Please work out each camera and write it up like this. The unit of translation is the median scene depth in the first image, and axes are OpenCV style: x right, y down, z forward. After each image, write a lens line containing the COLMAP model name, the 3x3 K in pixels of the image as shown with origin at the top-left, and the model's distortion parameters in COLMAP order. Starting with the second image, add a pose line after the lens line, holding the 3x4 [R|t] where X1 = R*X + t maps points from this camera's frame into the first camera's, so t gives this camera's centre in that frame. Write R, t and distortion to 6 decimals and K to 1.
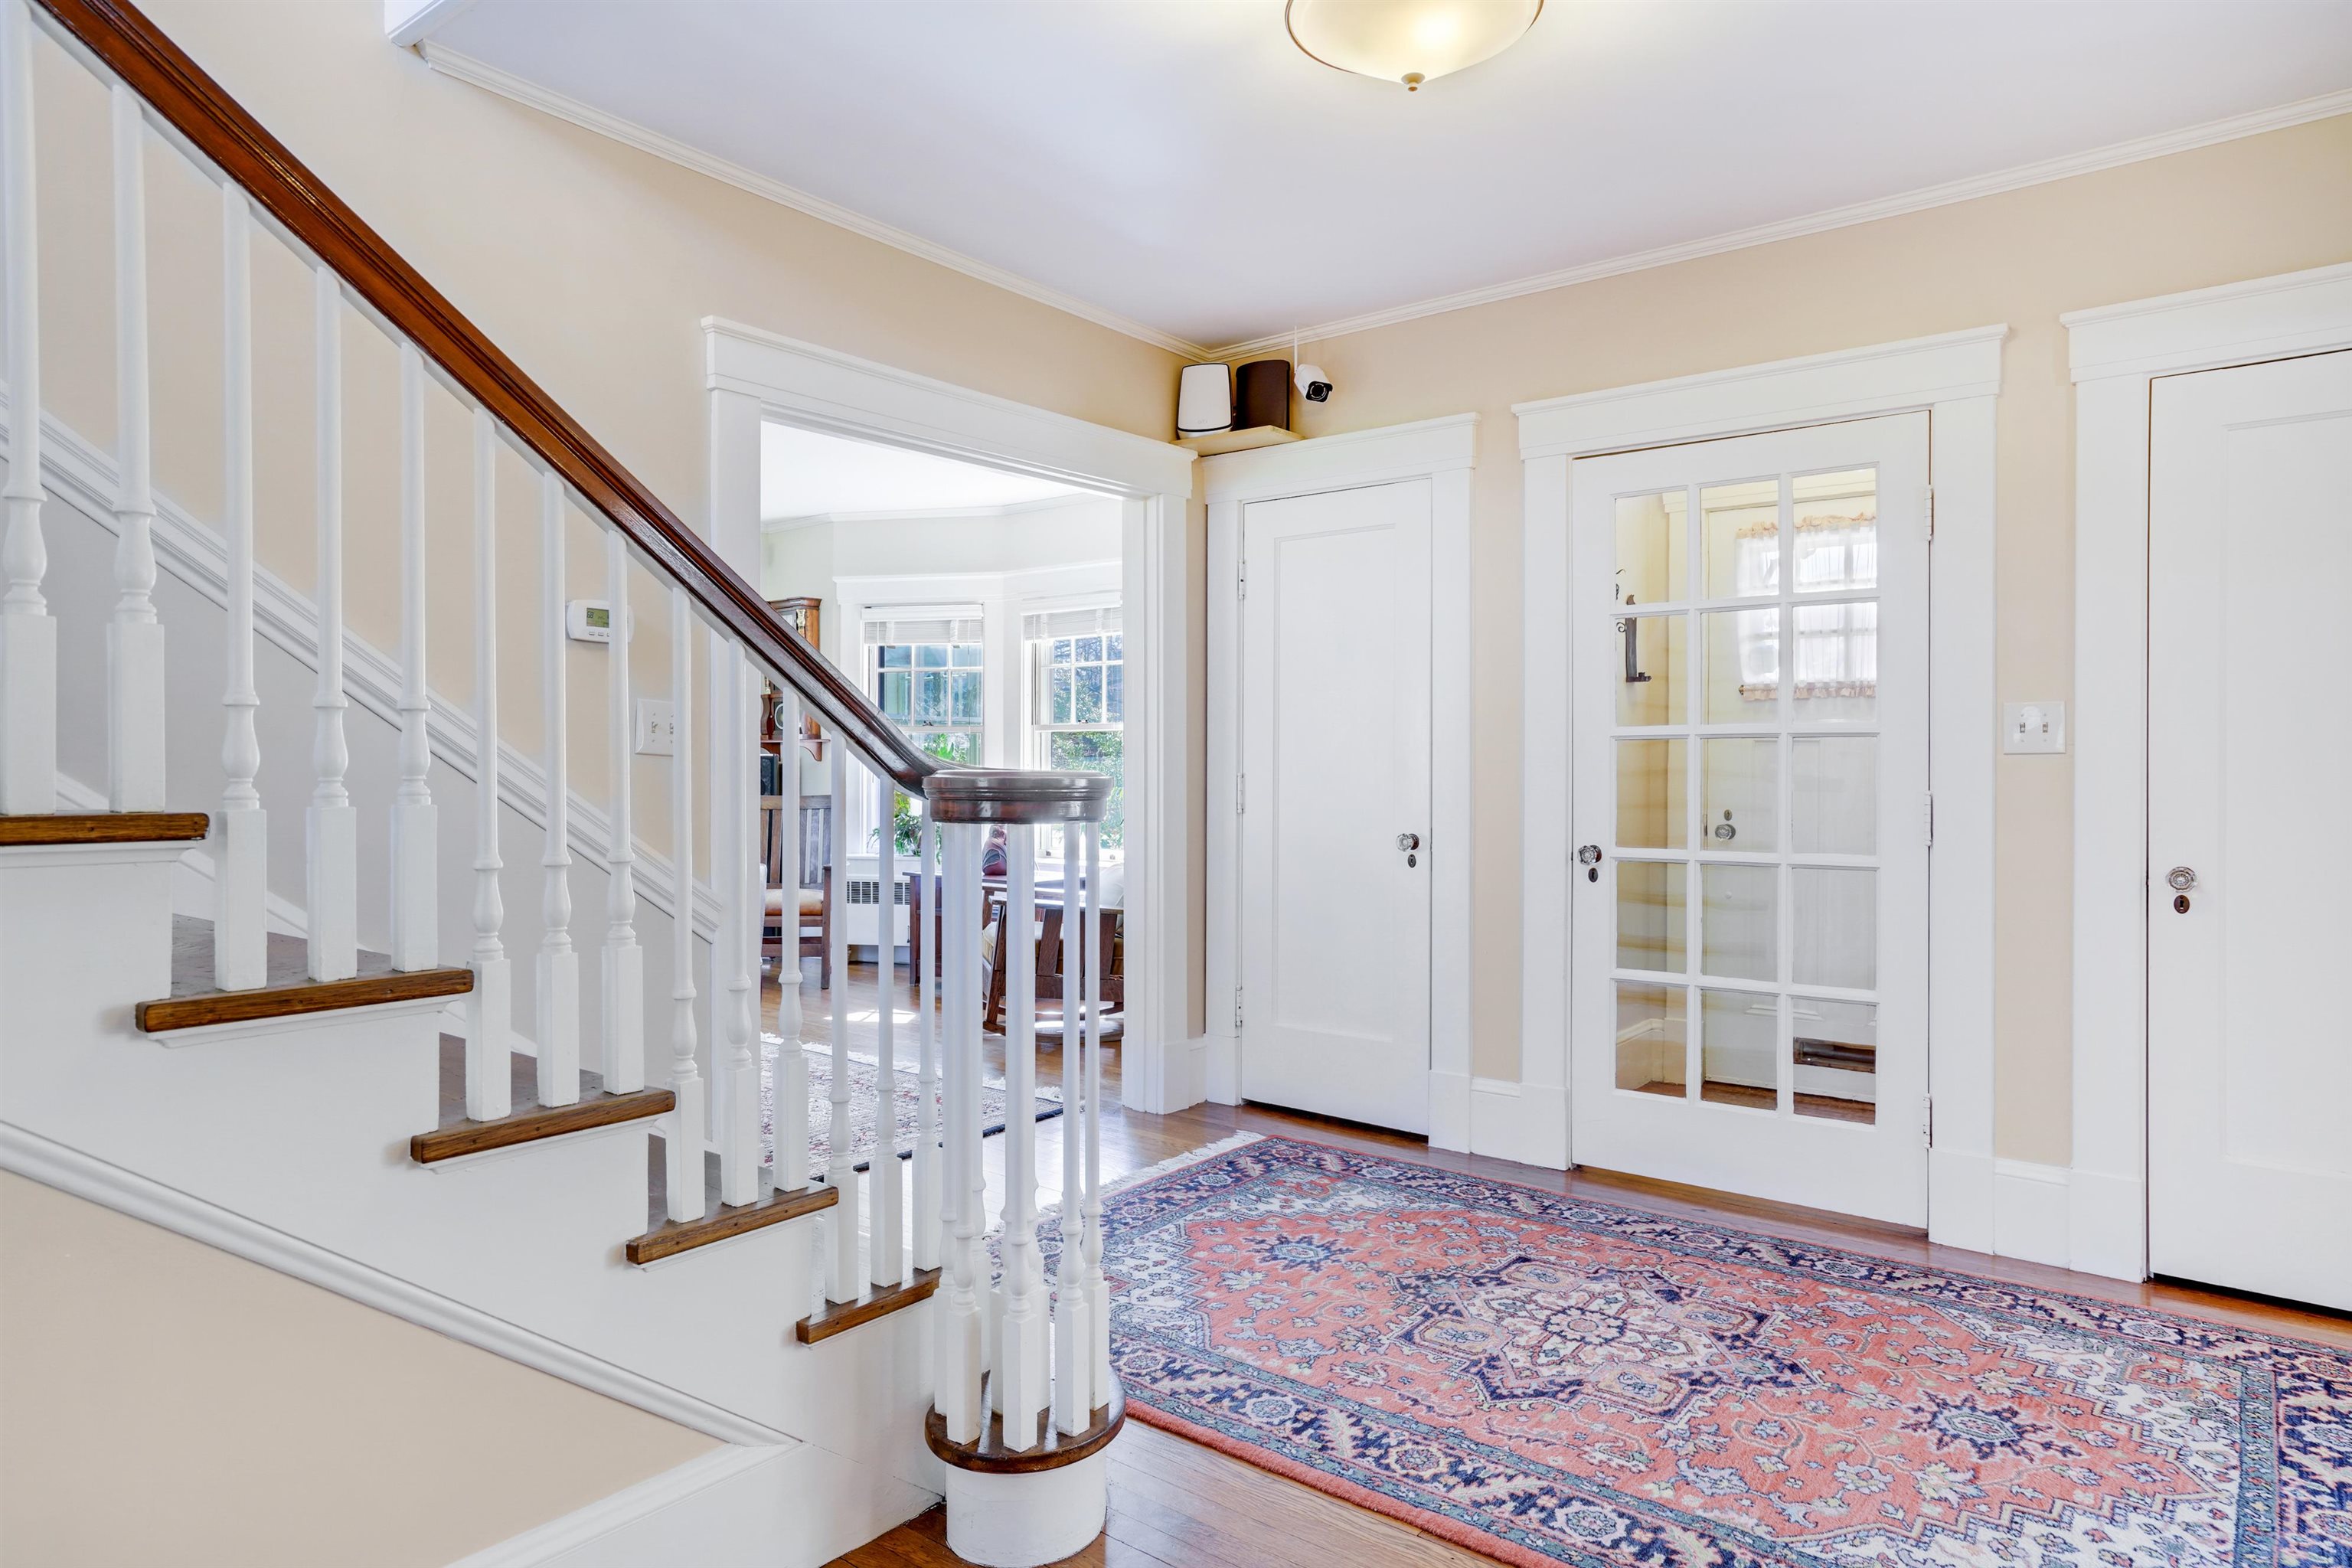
lens RADIAL K [[1406.0, 0, 1186.4], [0, 1406.0, 766.4], [0, 0, 1]] dist [-0.004426, 0.023691]
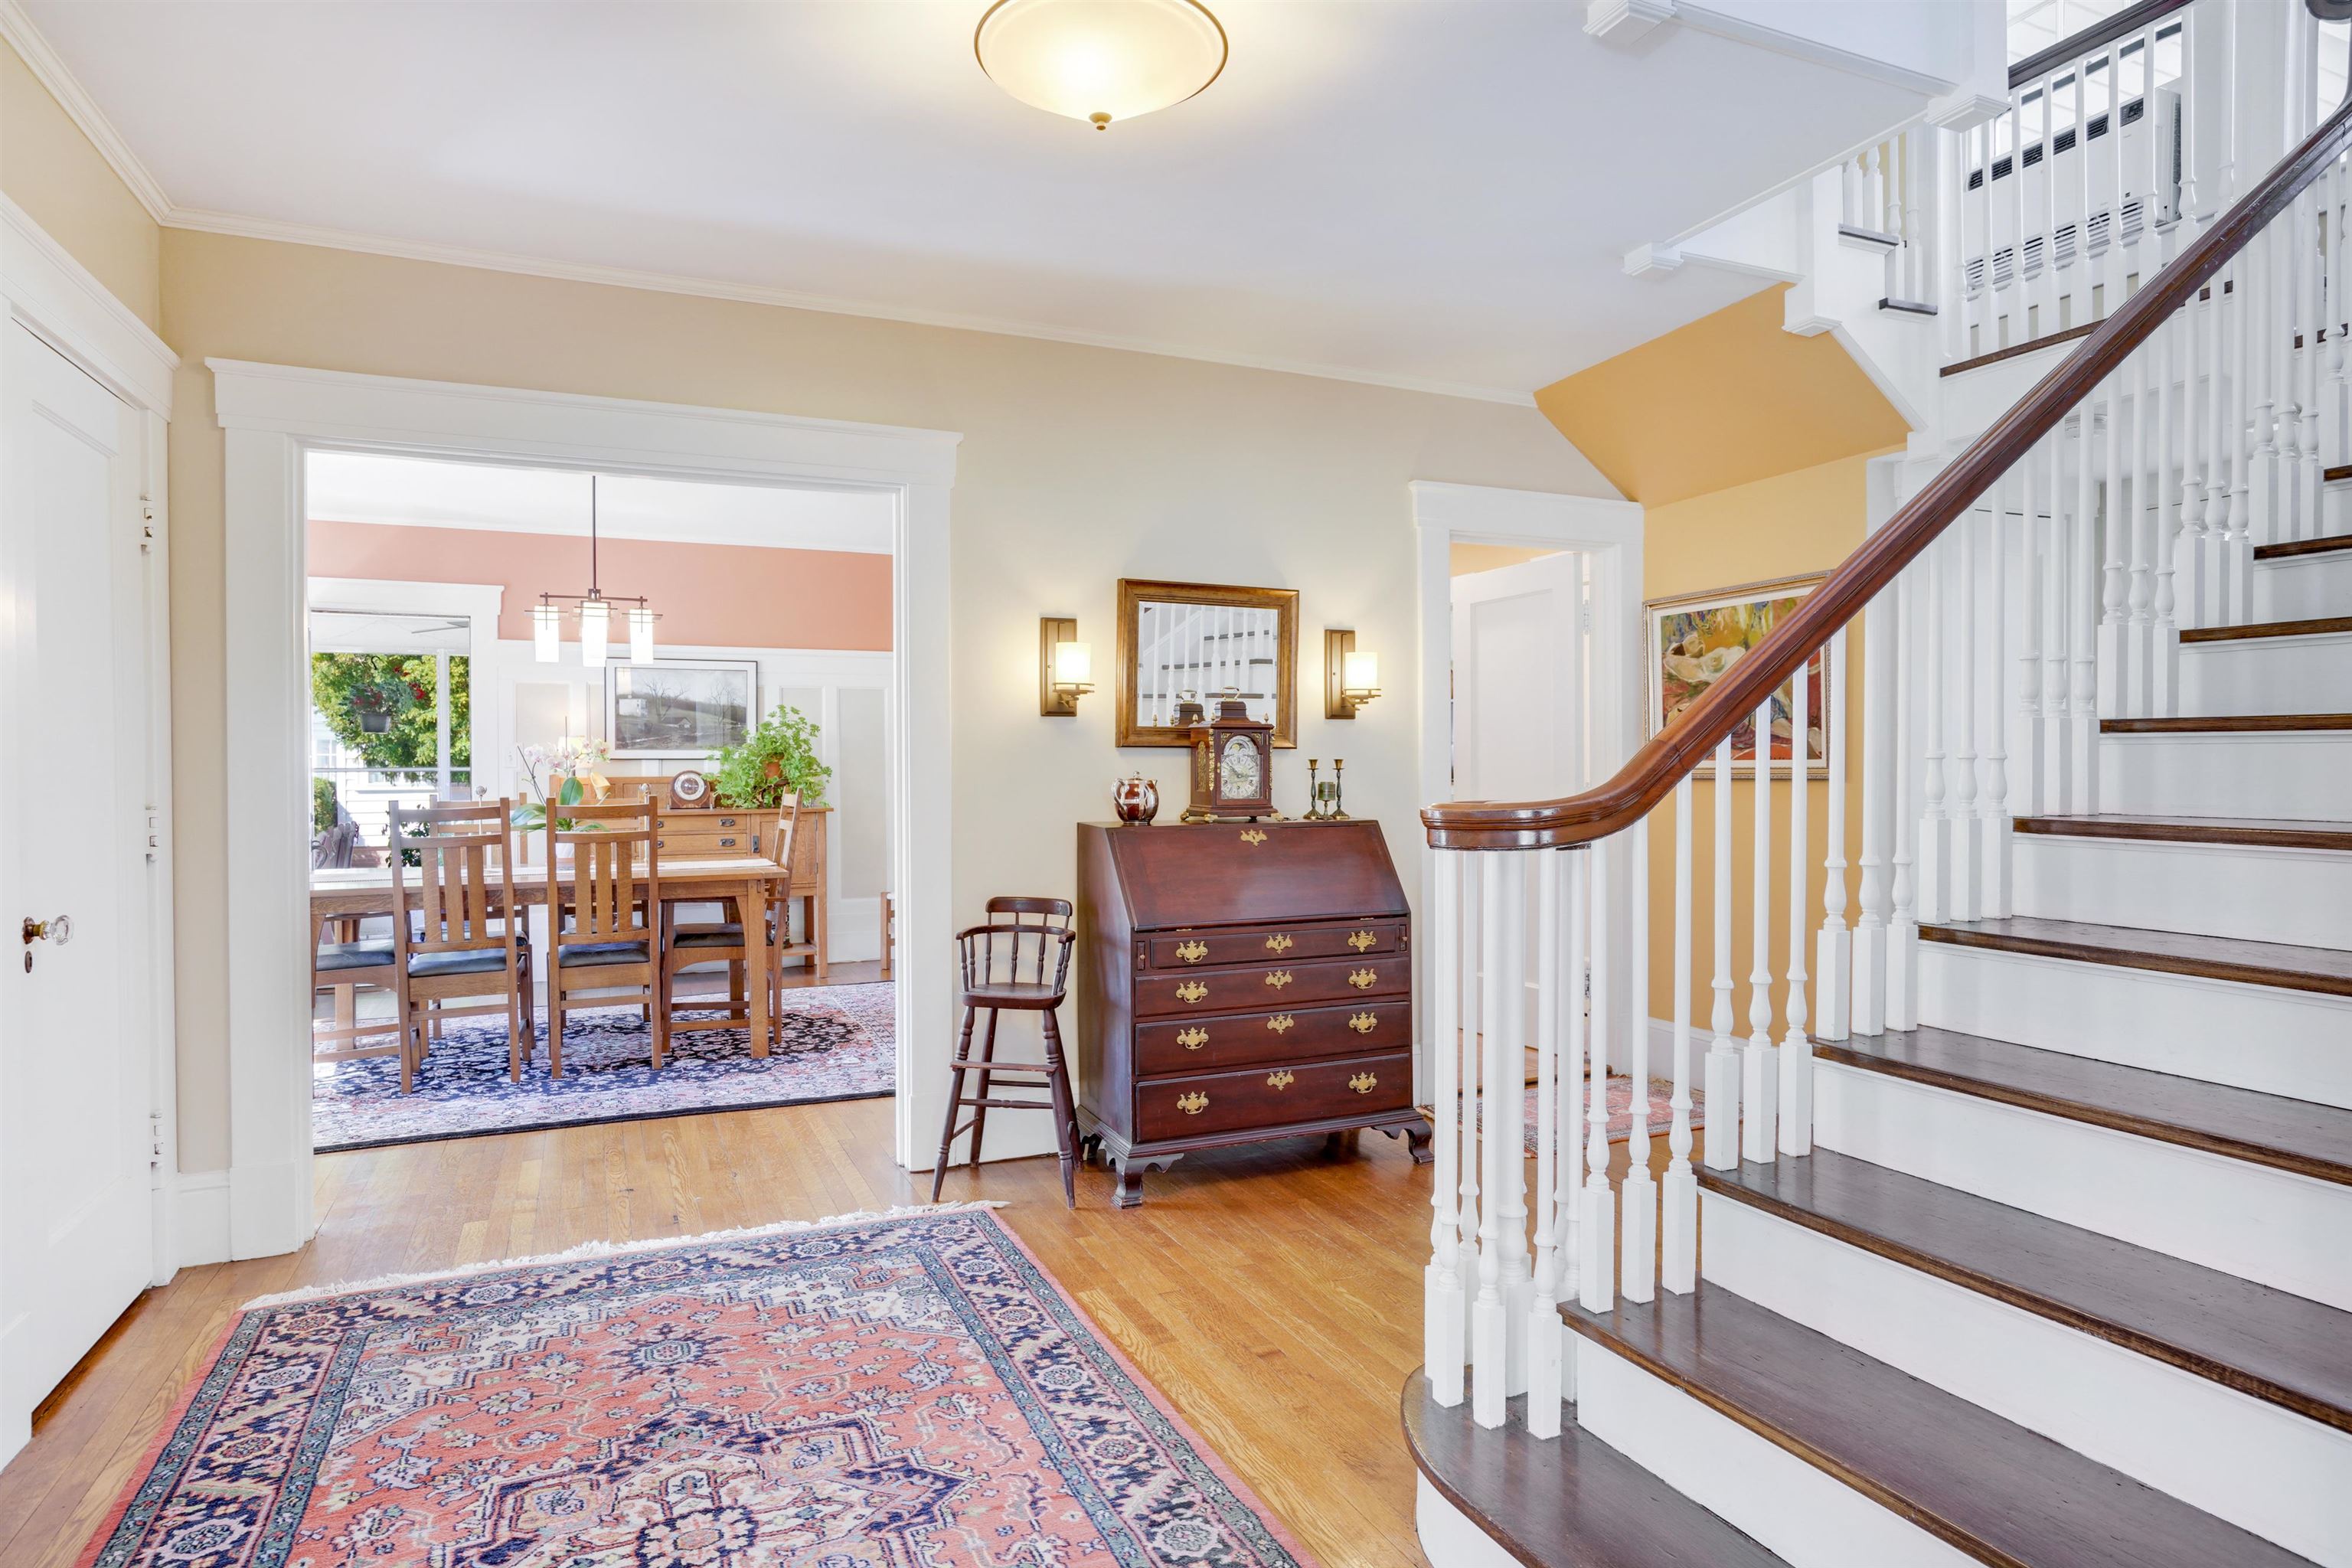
lens RADIAL K [[1282.2, 0, 1176.0], [0, 1282.2, 784.0], [0, 0, 1]] dist [0.000747, 0.001139]
pose [[-0.879718, -0.005896, 0.475460, -0.294967], [0.002155, 0.999863, 0.016387, -0.019604], [-0.475492, 0.015441, -0.879585, 1.624458]]
